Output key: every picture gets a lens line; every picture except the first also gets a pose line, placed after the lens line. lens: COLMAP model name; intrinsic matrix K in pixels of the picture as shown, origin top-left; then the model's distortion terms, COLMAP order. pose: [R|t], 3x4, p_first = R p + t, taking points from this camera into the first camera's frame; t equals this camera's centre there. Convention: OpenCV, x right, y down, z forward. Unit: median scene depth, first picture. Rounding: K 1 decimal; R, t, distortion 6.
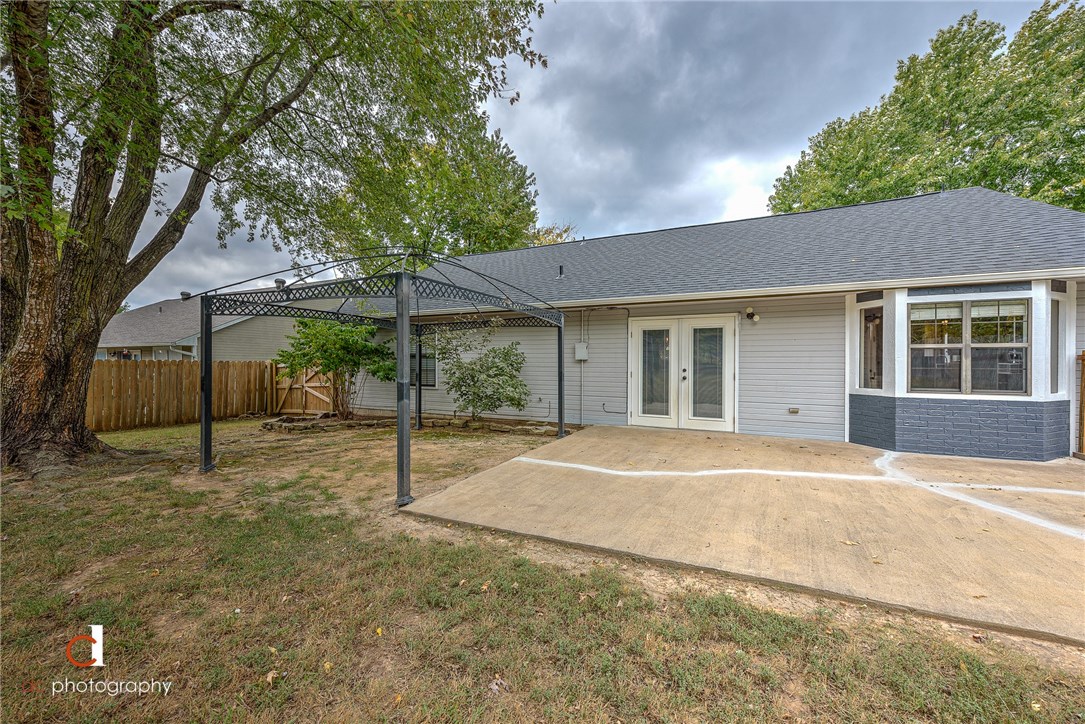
lens RADIAL K [[423.6, 0, 544.4], [0, 423.6, 361.6], [0, 0, 1]] dist [0.020552, -0.007731]
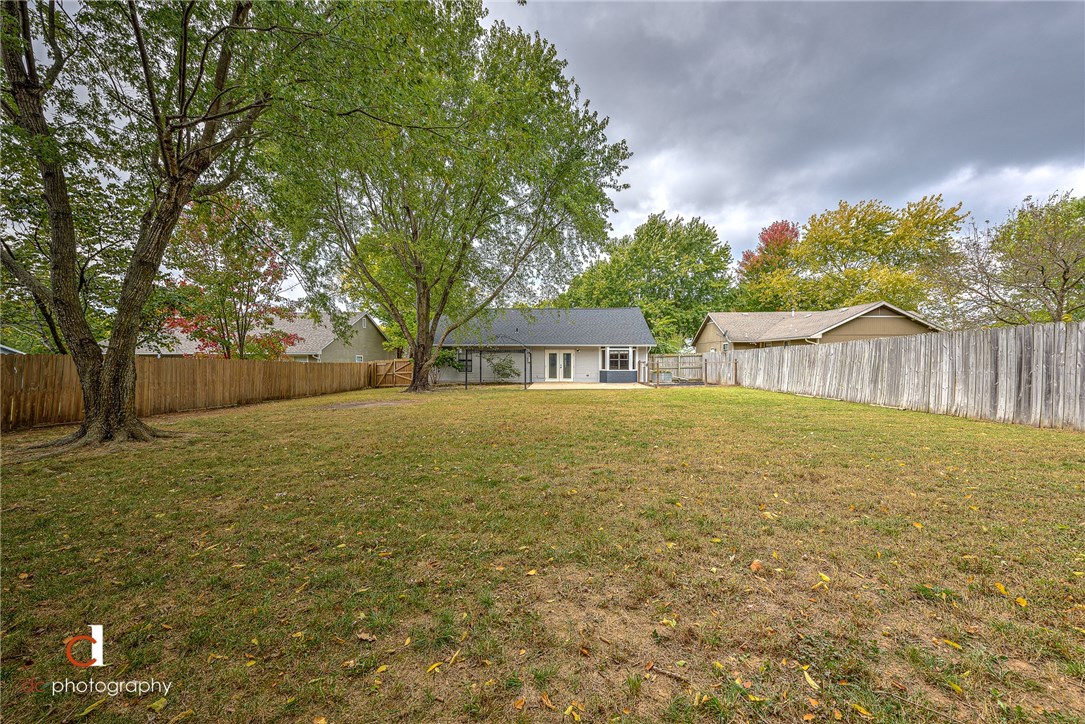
lens RADIAL K [[423.6, 0, 544.4], [0, 423.6, 361.6], [0, 0, 1]] dist [0.020552, -0.007731]
pose [[0.925736, -0.005728, 0.378126, -1.448596], [-0.000416, 0.999869, 0.016165, -0.085614], [-0.378170, -0.015122, 0.925613, -2.832520]]
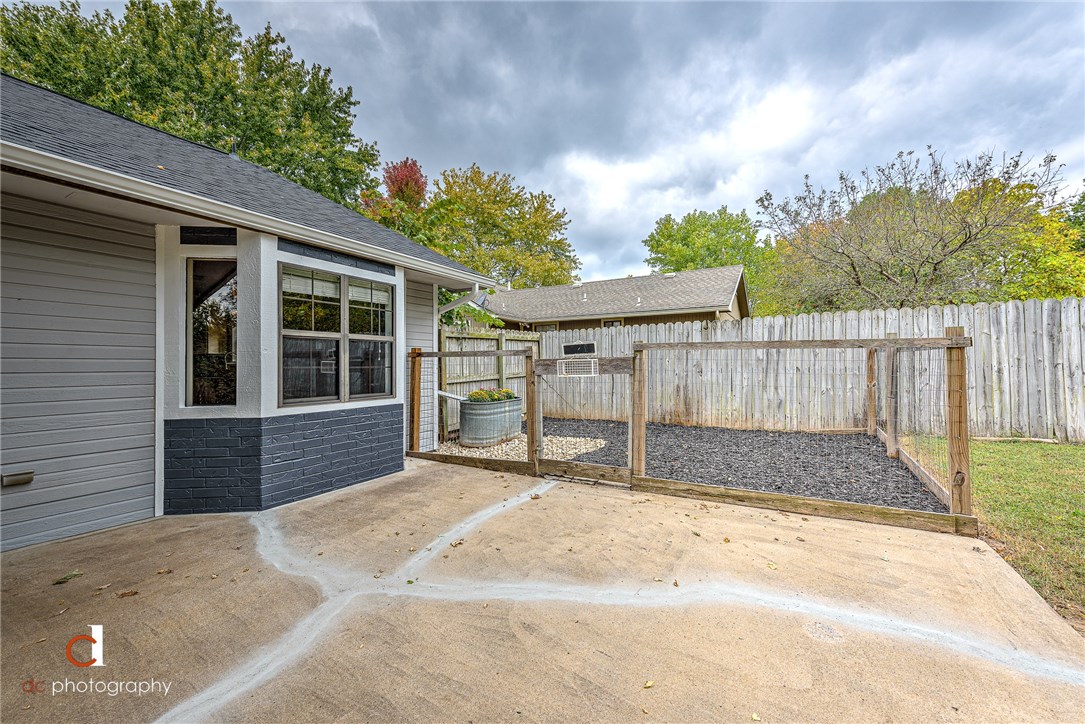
lens RADIAL K [[423.6, 0, 544.4], [0, 423.6, 361.6], [0, 0, 1]] dist [0.020552, -0.007731]
pose [[0.085912, 0.002882, 0.996299, 0.272802], [0.000442, 0.999996, -0.002931, 0.008369], [-0.996303, 0.000692, 0.085910, 0.566222]]
